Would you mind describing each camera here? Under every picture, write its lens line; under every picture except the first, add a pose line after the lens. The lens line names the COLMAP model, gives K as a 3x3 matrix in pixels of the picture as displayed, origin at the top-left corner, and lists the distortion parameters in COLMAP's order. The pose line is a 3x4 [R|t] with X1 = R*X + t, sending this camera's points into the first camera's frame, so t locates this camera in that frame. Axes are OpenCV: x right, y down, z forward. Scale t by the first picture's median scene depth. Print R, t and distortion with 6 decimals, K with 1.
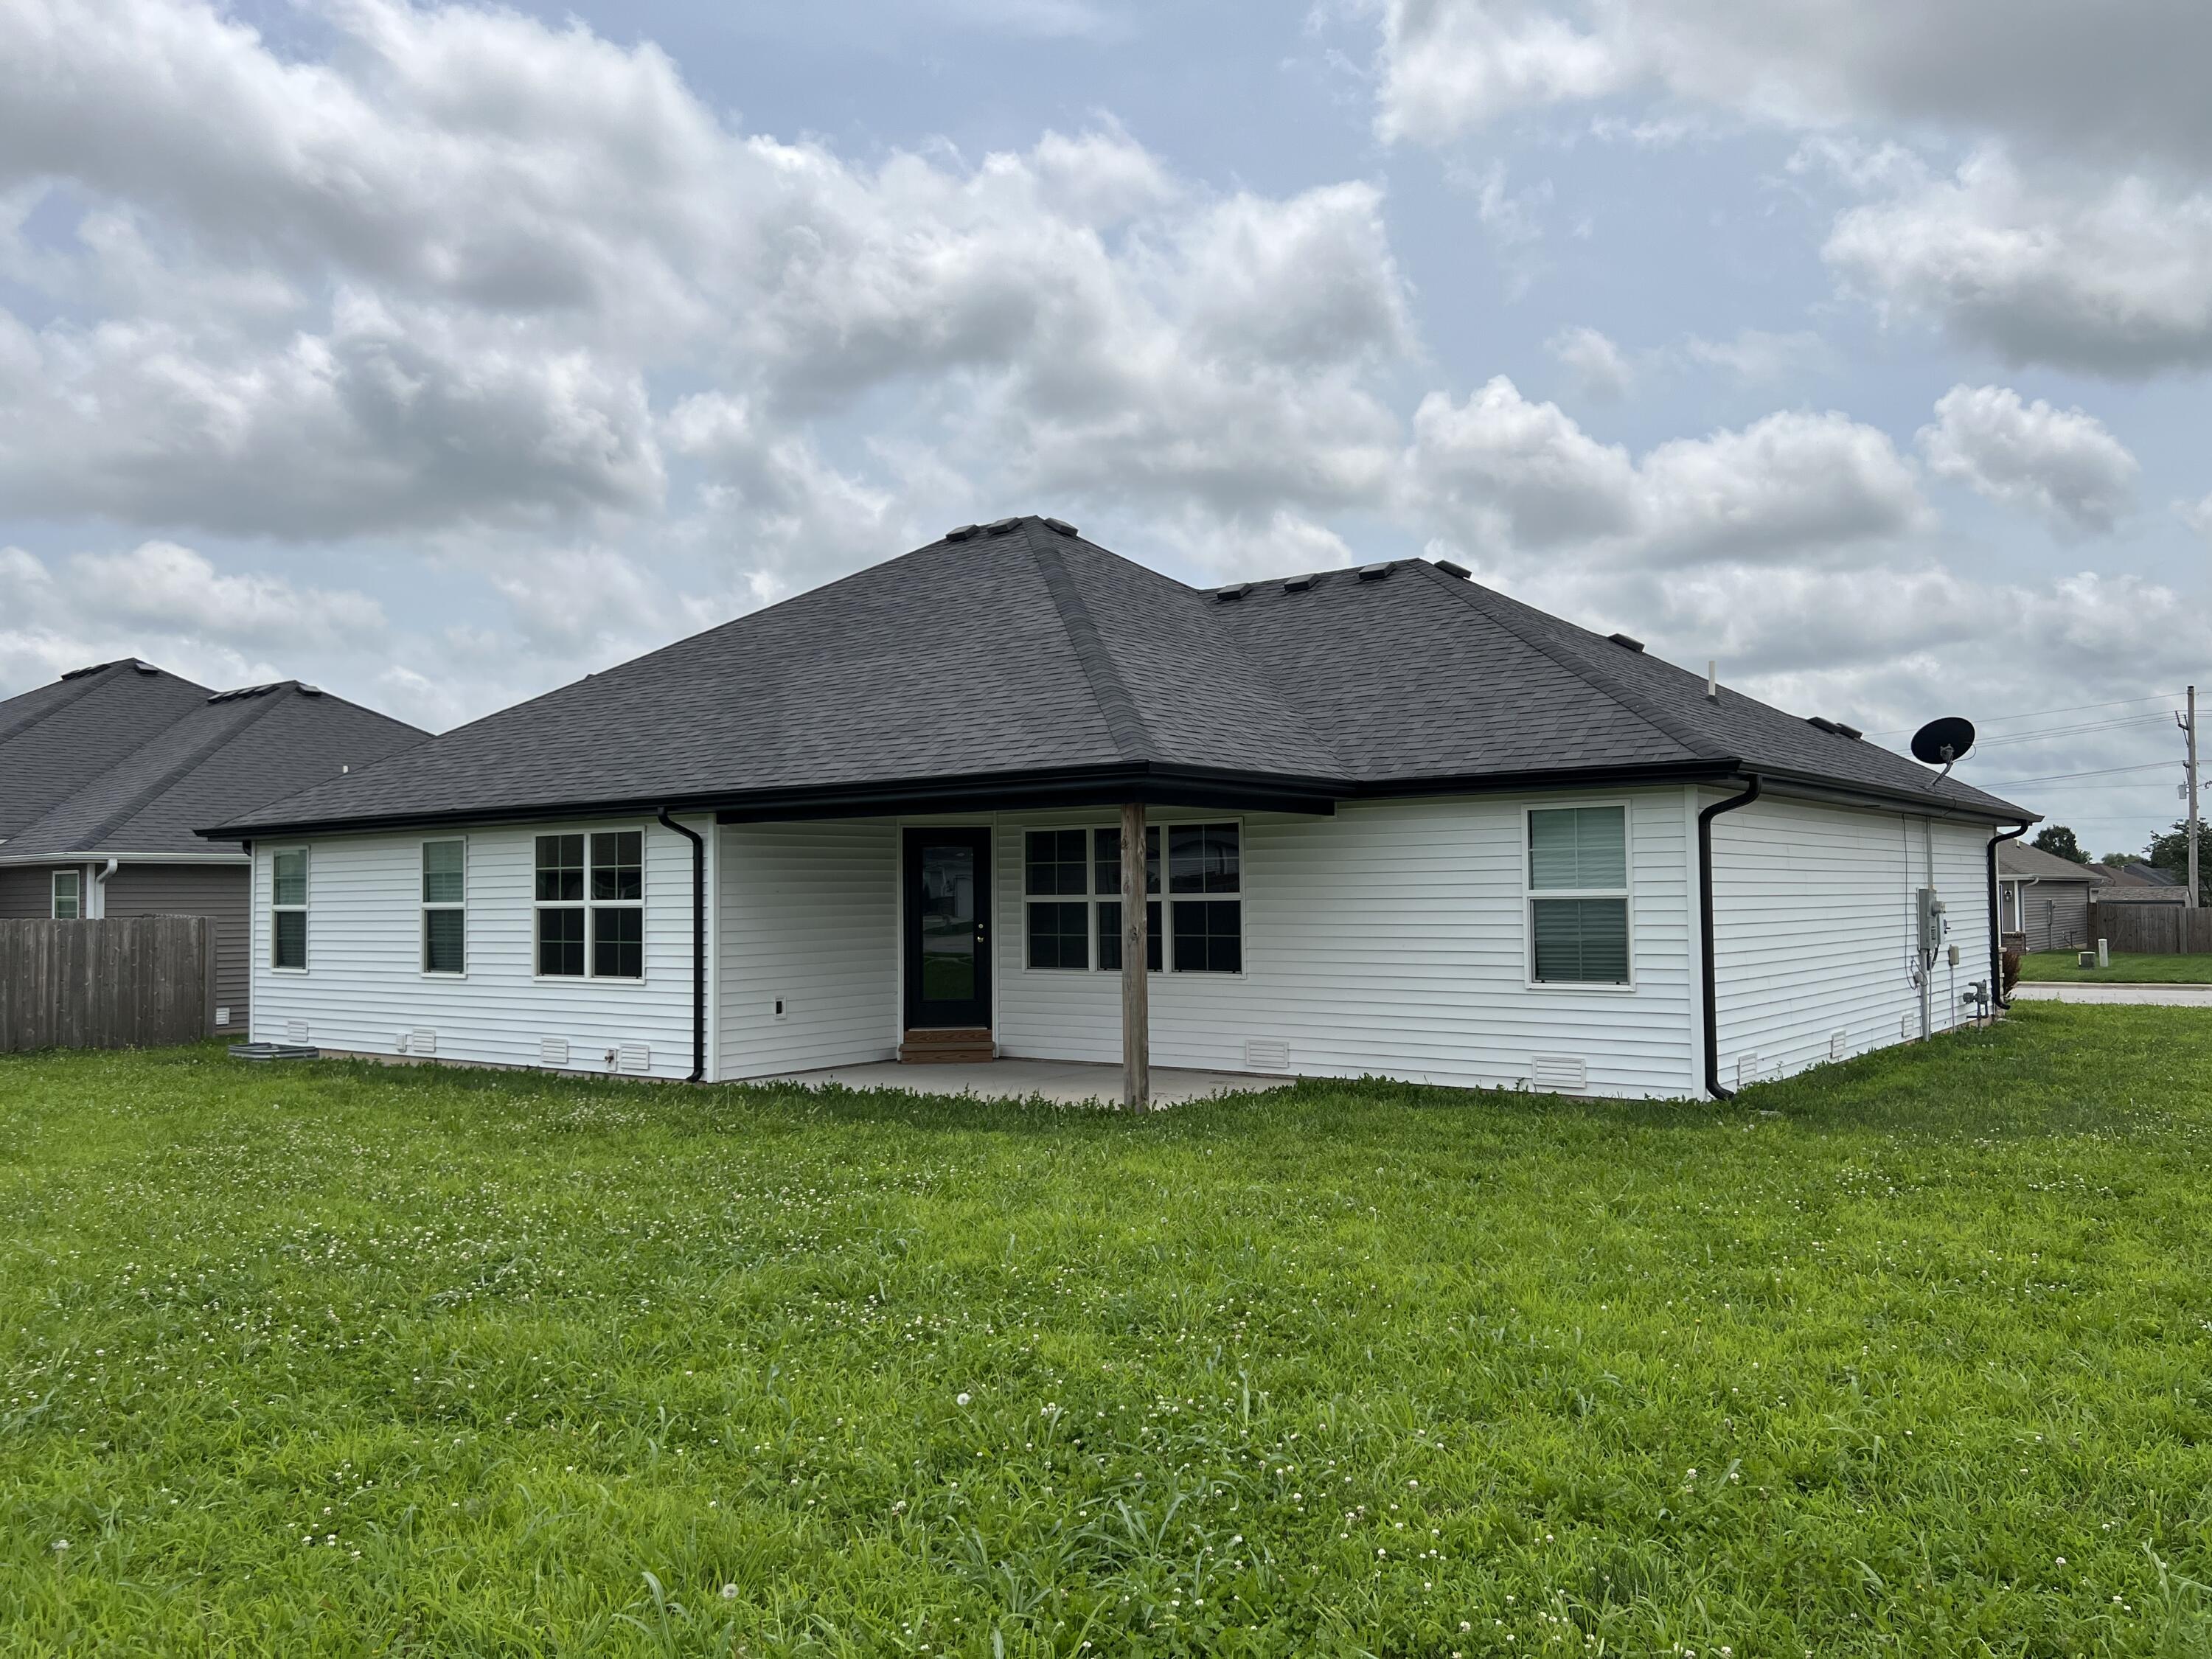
lens RADIAL K [[1643.5, 0, 1098.1], [0, 1643.5, 890.8], [0, 0, 1]] dist [0.227196, -0.199032]
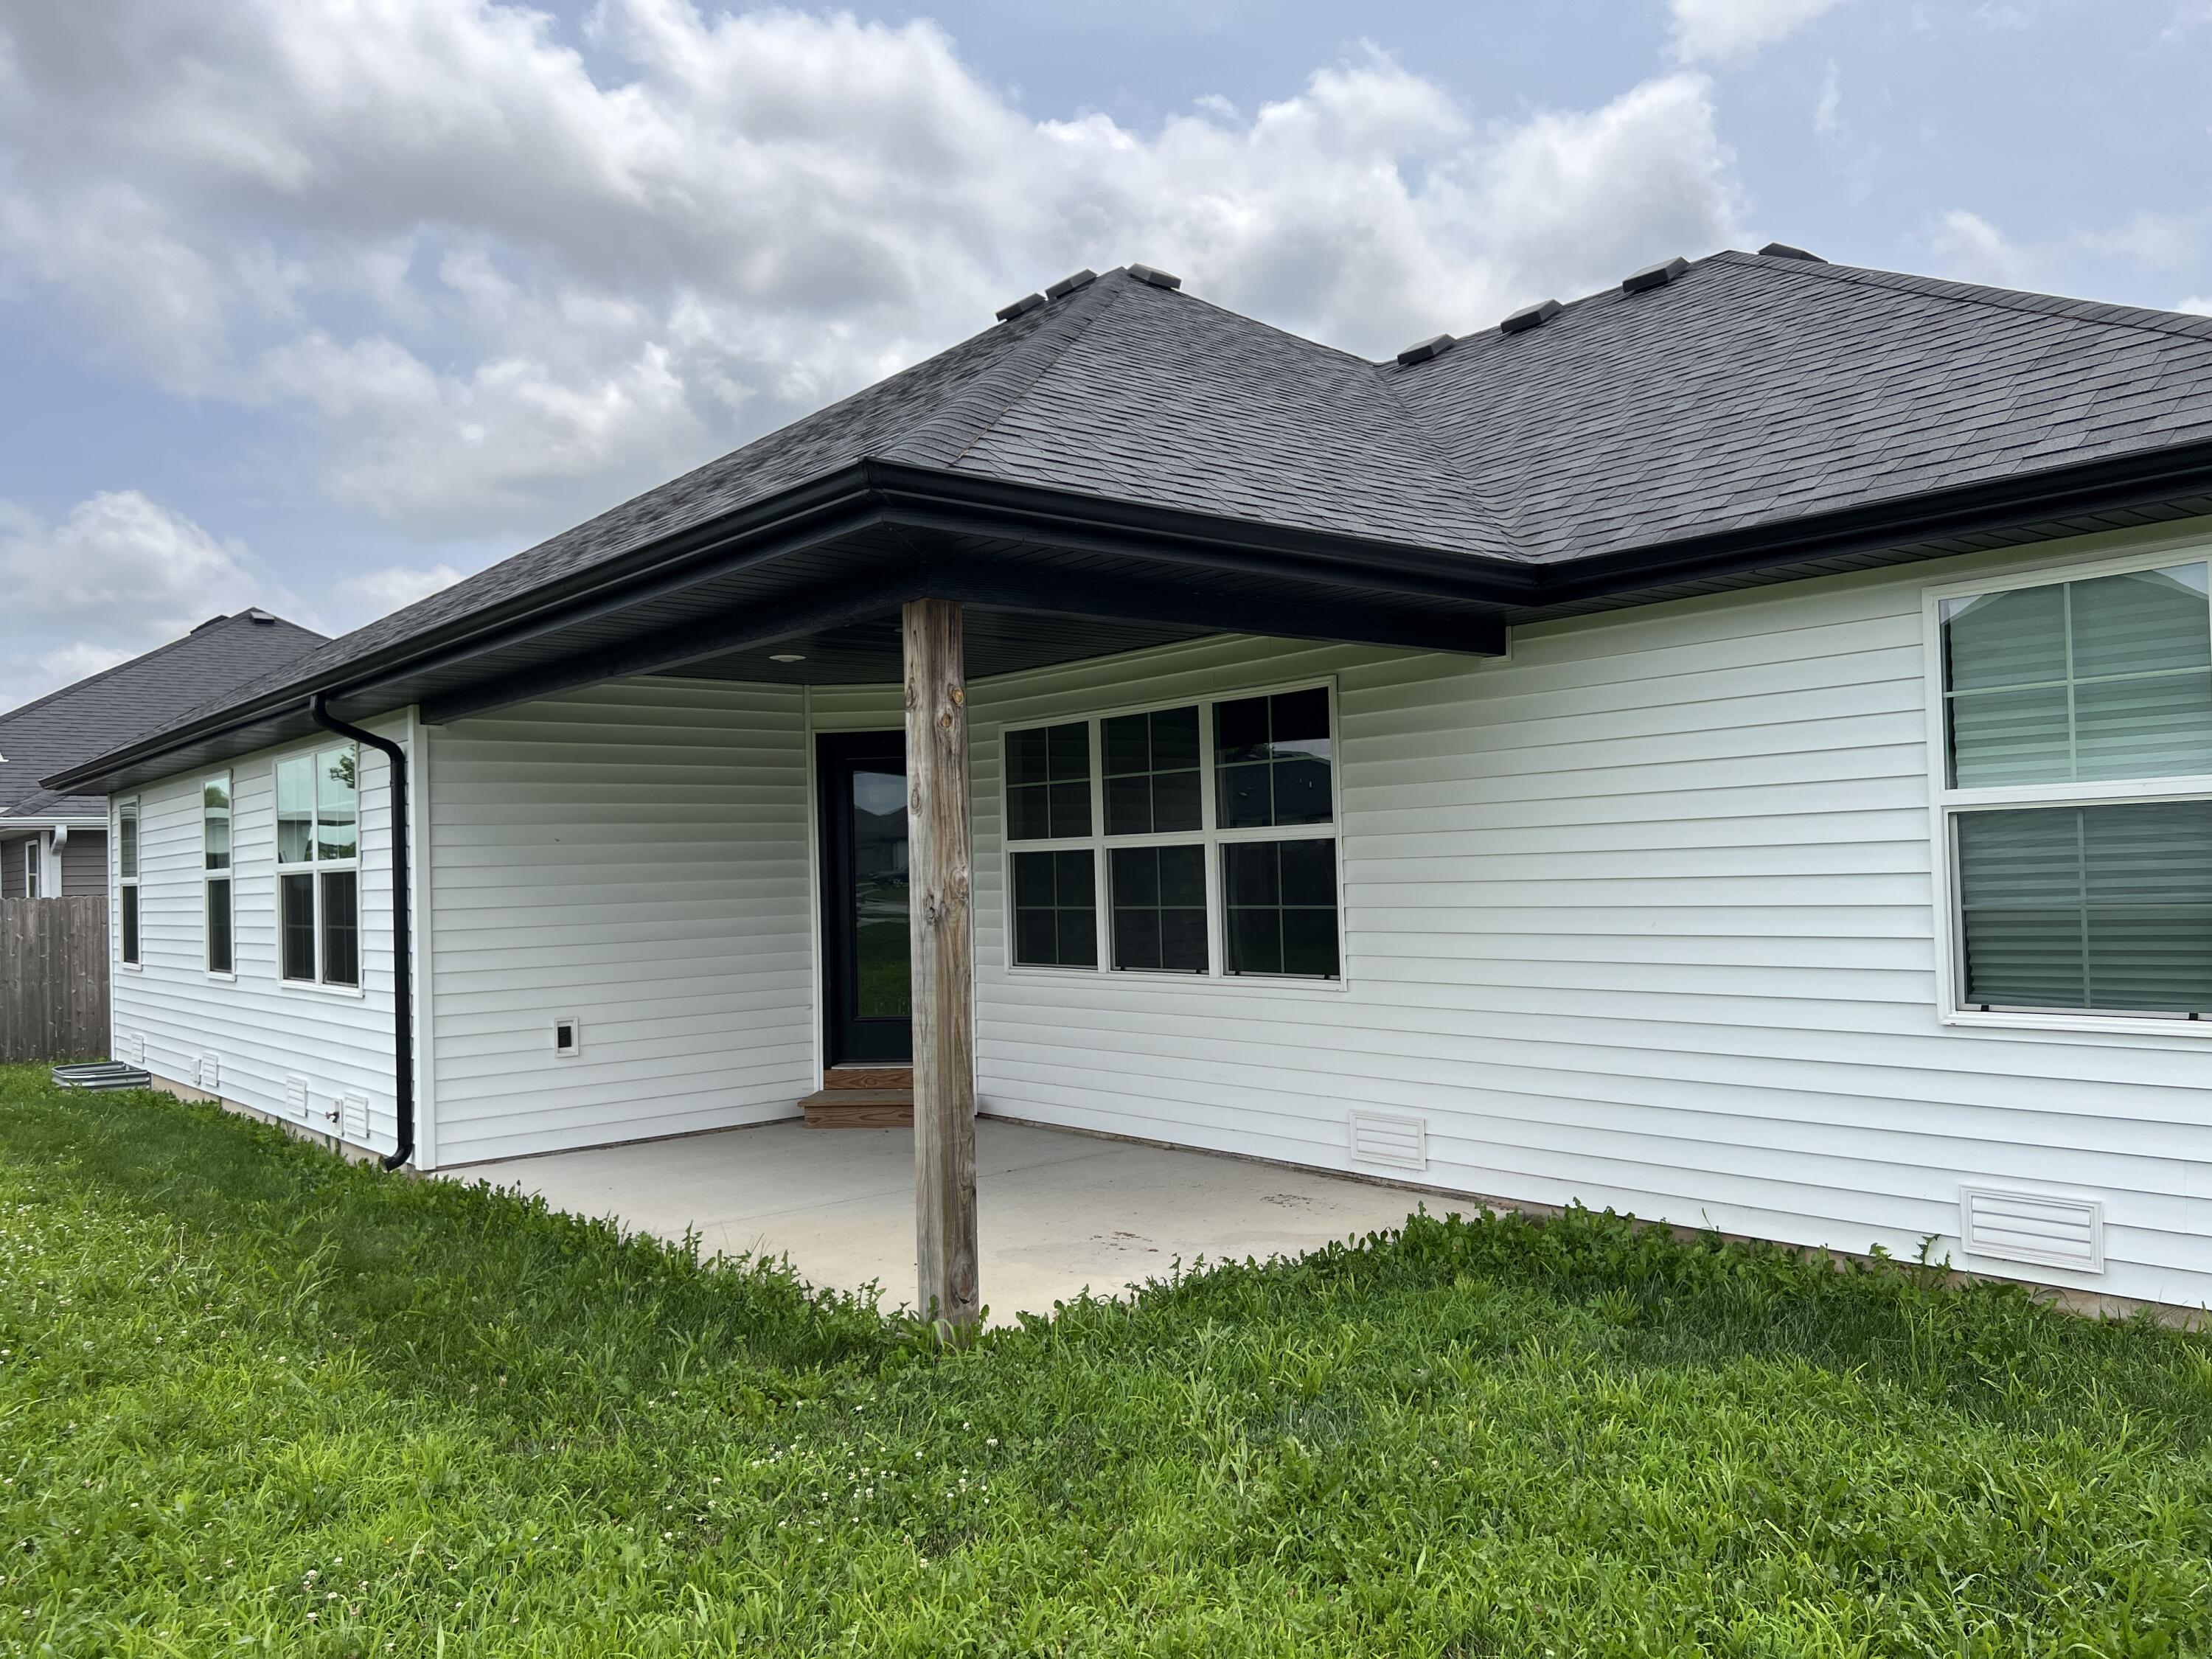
lens RADIAL K [[1659.3, 0, 1106.0], [0, 1659.3, 829.5], [0, 0, 1]] dist [0.100983, -0.113428]
pose [[0.981942, -0.018835, -0.188241, 0.100609], [0.014813, 0.999631, -0.022750, 0.012446], [0.188600, 0.019551, 0.981859, 0.417551]]
